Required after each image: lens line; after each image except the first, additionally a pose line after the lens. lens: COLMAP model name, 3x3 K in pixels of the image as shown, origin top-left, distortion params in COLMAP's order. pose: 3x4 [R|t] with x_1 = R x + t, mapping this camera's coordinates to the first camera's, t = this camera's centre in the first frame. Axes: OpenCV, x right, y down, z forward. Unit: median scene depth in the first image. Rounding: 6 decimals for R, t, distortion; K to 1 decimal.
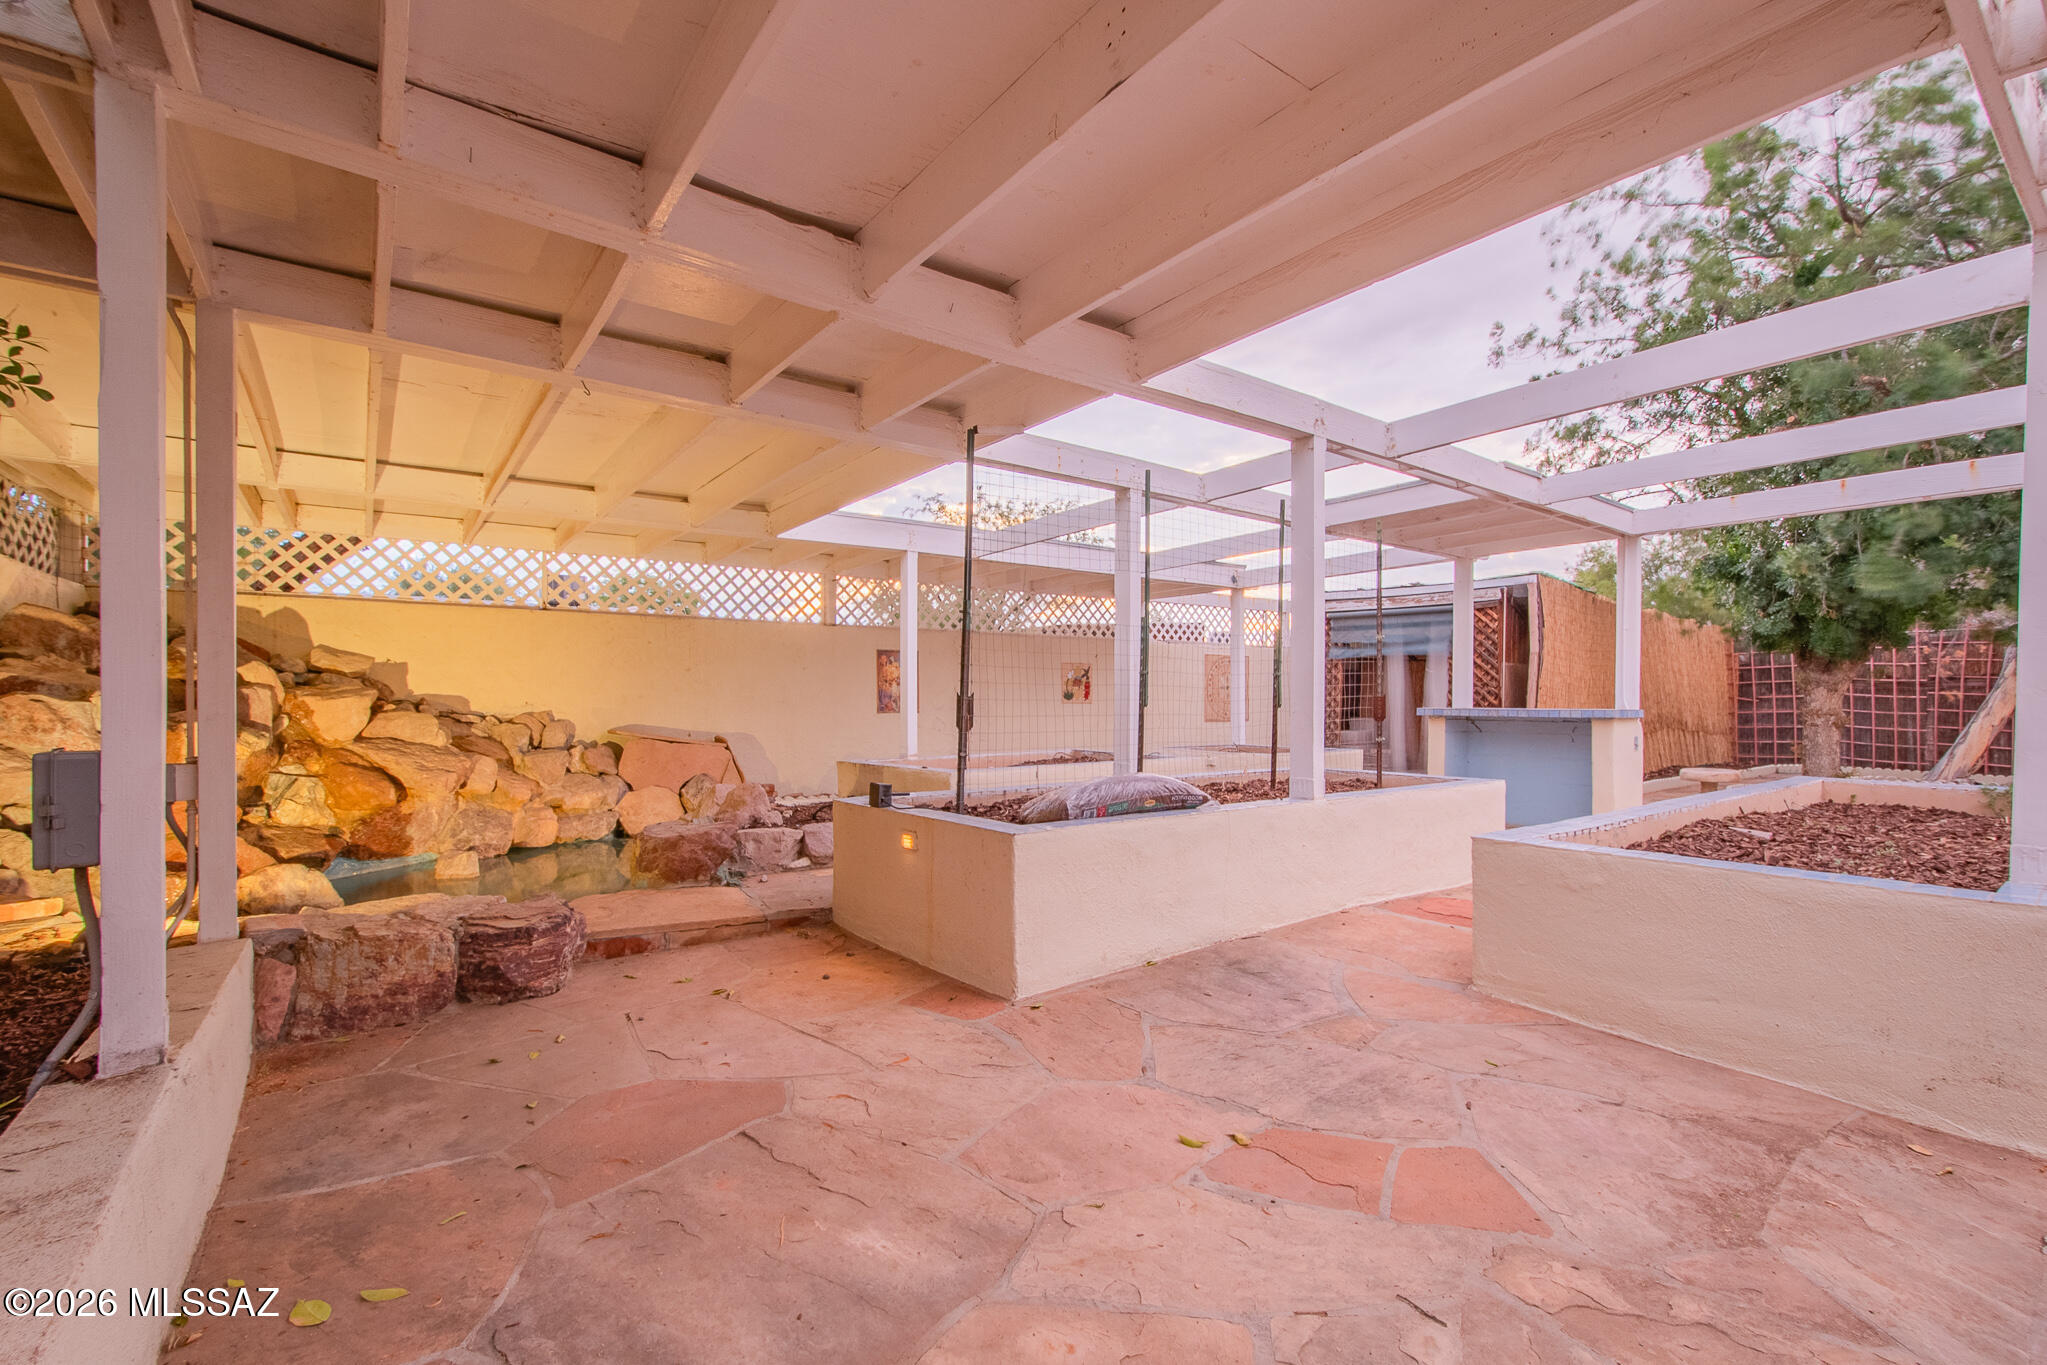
lens RADIAL K [[900.9, 0, 1018.0], [0, 900.9, 700.9], [0, 0, 1]] dist [-0.000870, -0.000067]
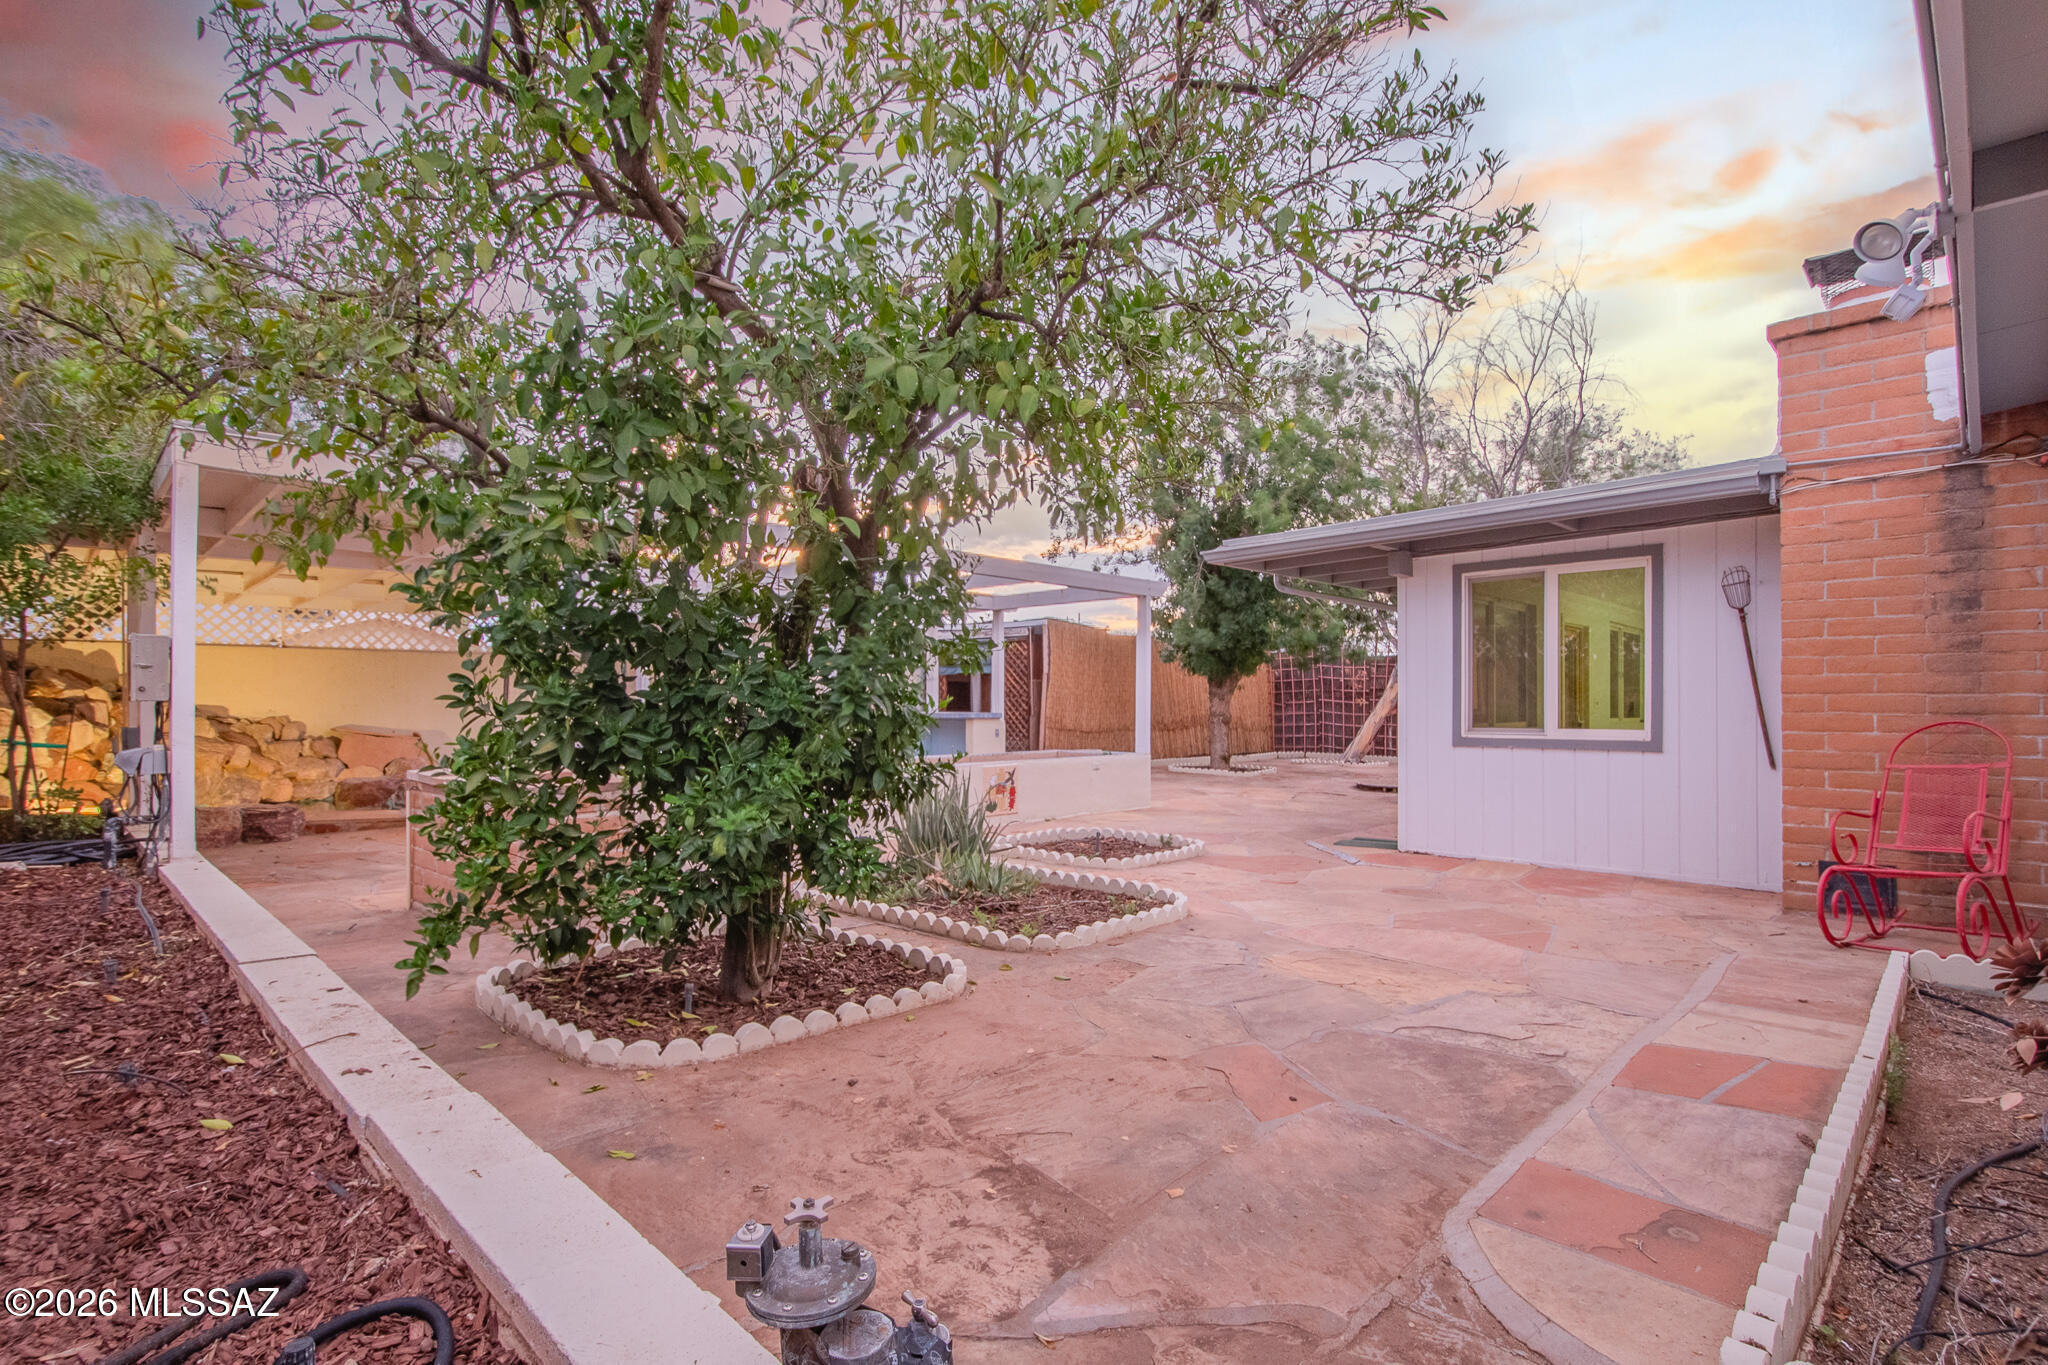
lens RADIAL K [[930.4, 0, 1027.4], [0, 930.4, 704.6], [0, 0, 1]] dist [-0.016754, -0.000182]
pose [[0.980942, -0.000327, 0.194303, 0.399632], [-0.000165, 0.999997, 0.002517, -0.011579], [-0.194303, -0.002501, 0.980938, -0.758141]]
